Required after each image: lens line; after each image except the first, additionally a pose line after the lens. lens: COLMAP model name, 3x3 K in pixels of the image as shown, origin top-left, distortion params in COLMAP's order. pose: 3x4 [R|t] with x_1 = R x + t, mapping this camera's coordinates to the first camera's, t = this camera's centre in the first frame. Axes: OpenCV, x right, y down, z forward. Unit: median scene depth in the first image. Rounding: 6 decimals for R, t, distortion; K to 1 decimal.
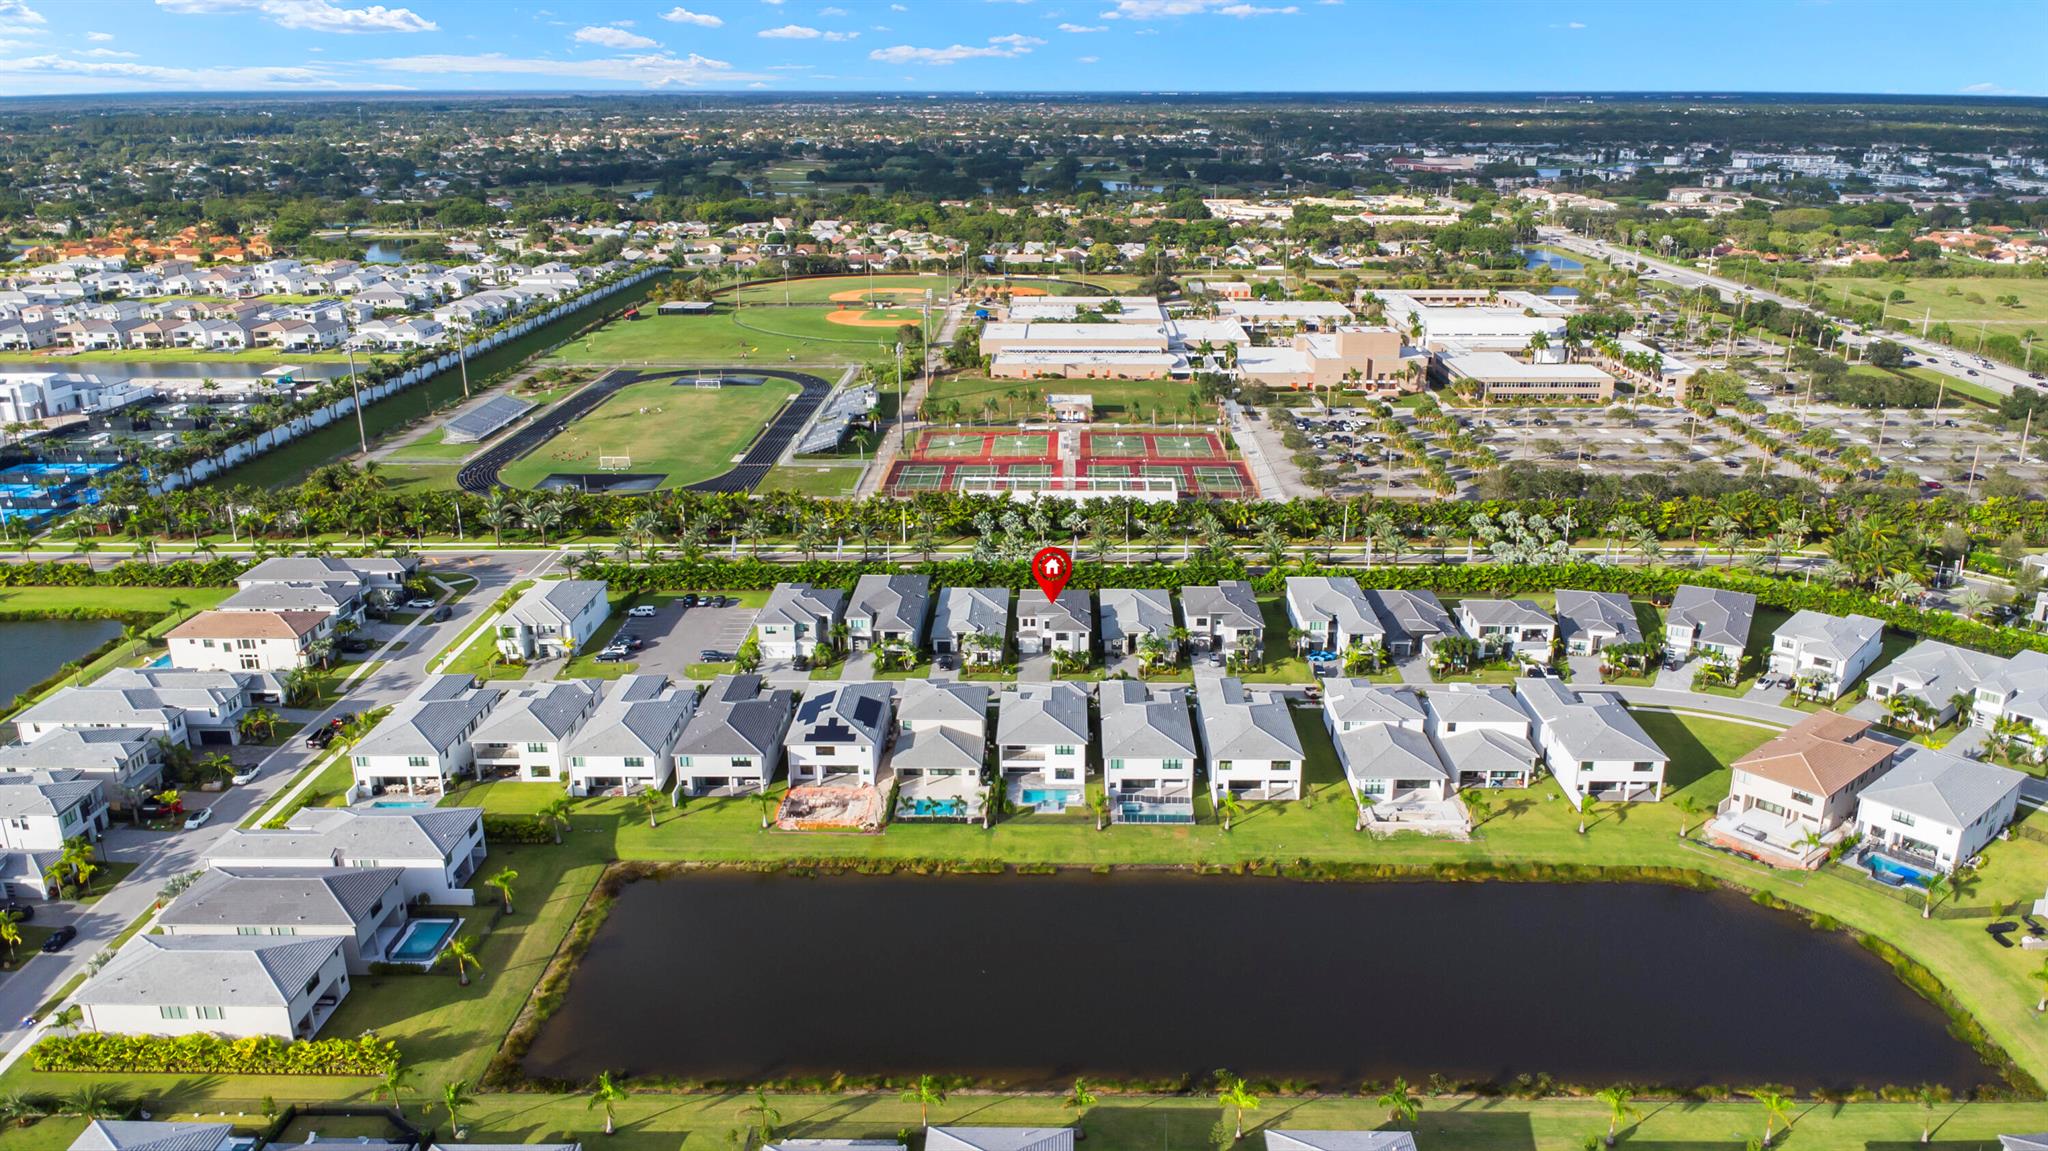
lens RADIAL K [[1502.7, 0, 1019.5], [0, 1502.7, 577.0], [0, 0, 1]] dist [0.012850, 0.001255]
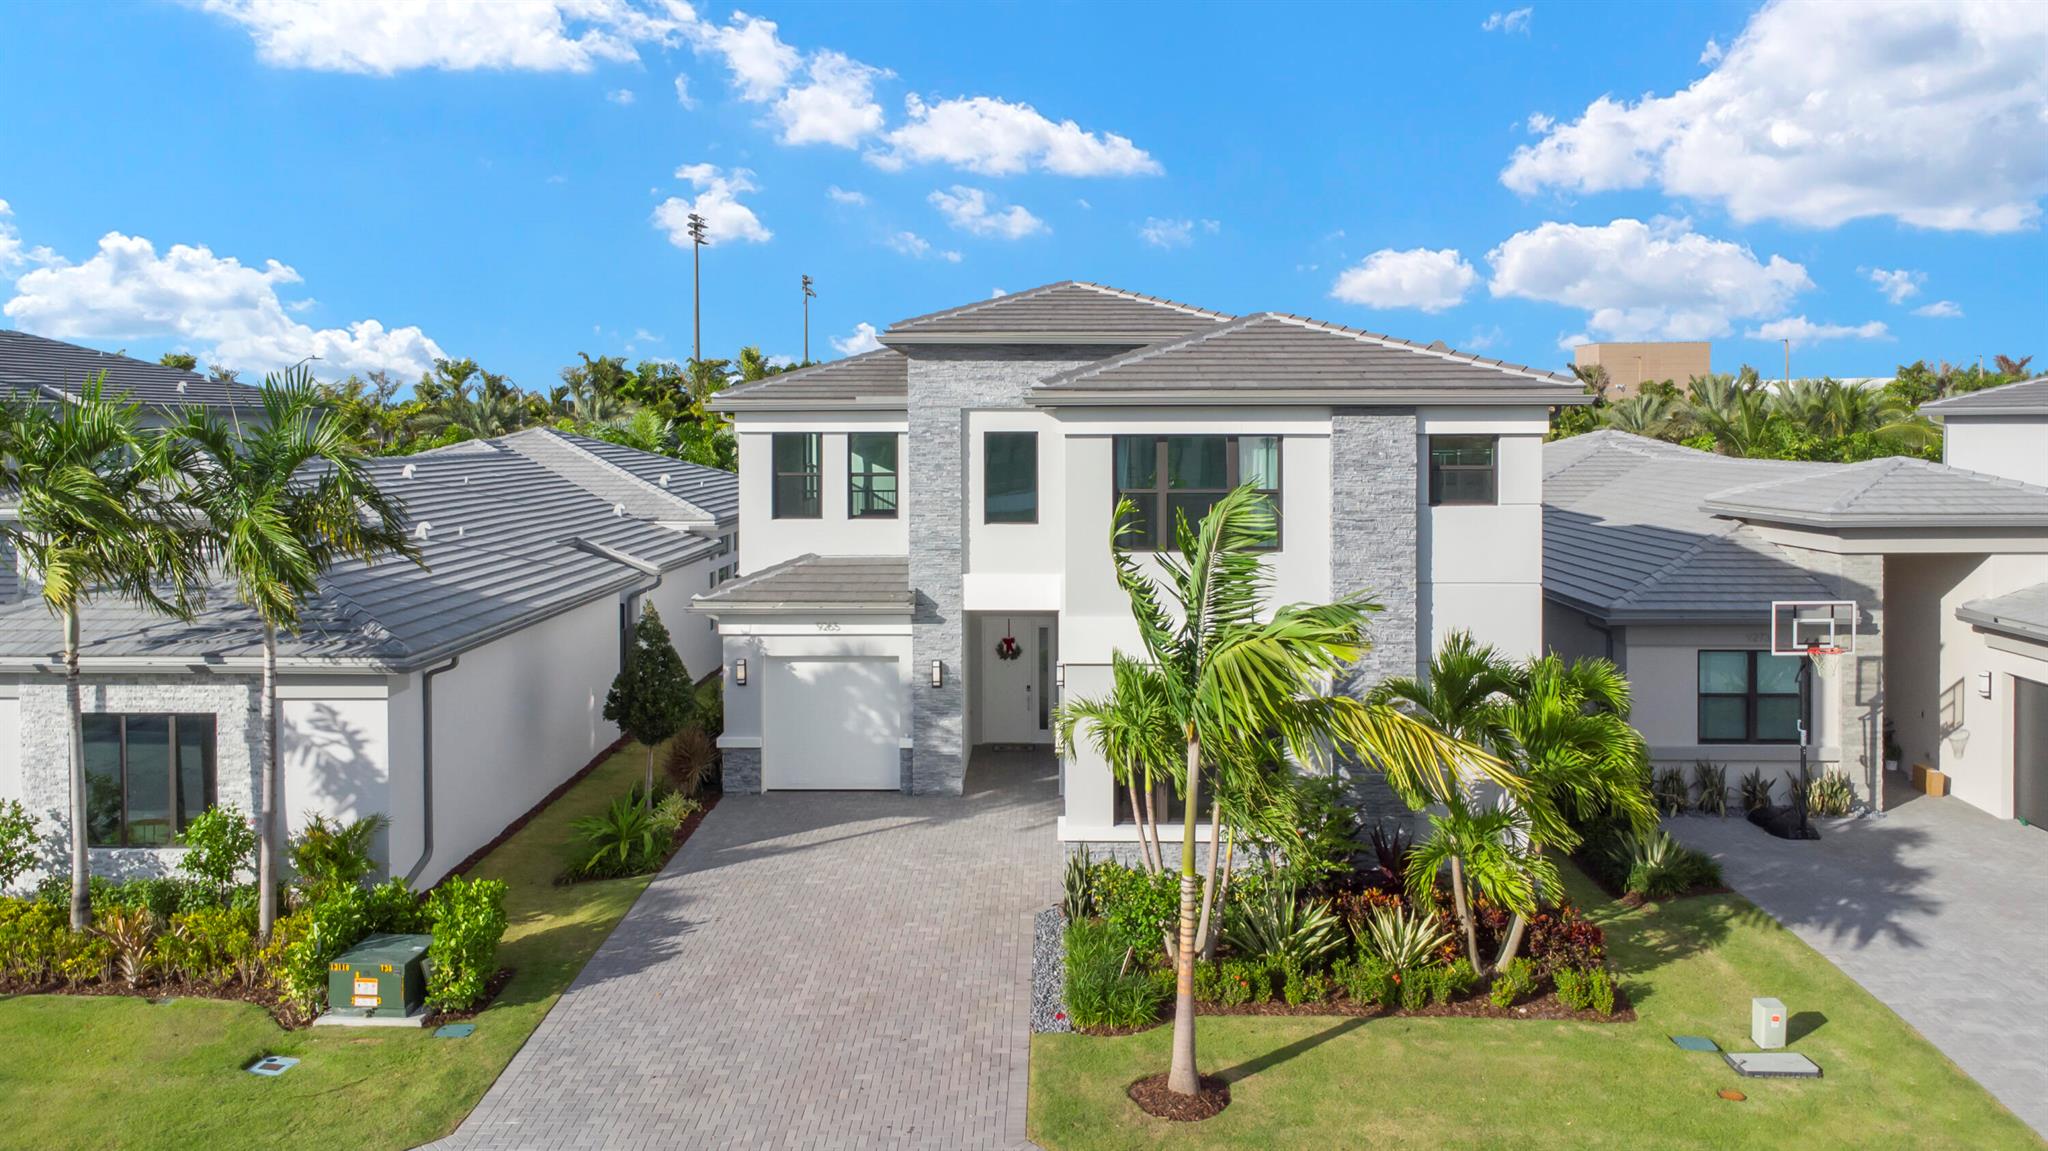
lens RADIAL K [[1353.0, 0, 1000.8], [0, 1353.0, 572.8], [0, 0, 1]] dist [0.006668, 0.001255]
pose [[0.999935, 0.004785, -0.010301, 0.016114], [-0.007733, 0.951077, -0.308858, 0.055626], [0.008319, 0.308917, 0.951052, 0.789766]]
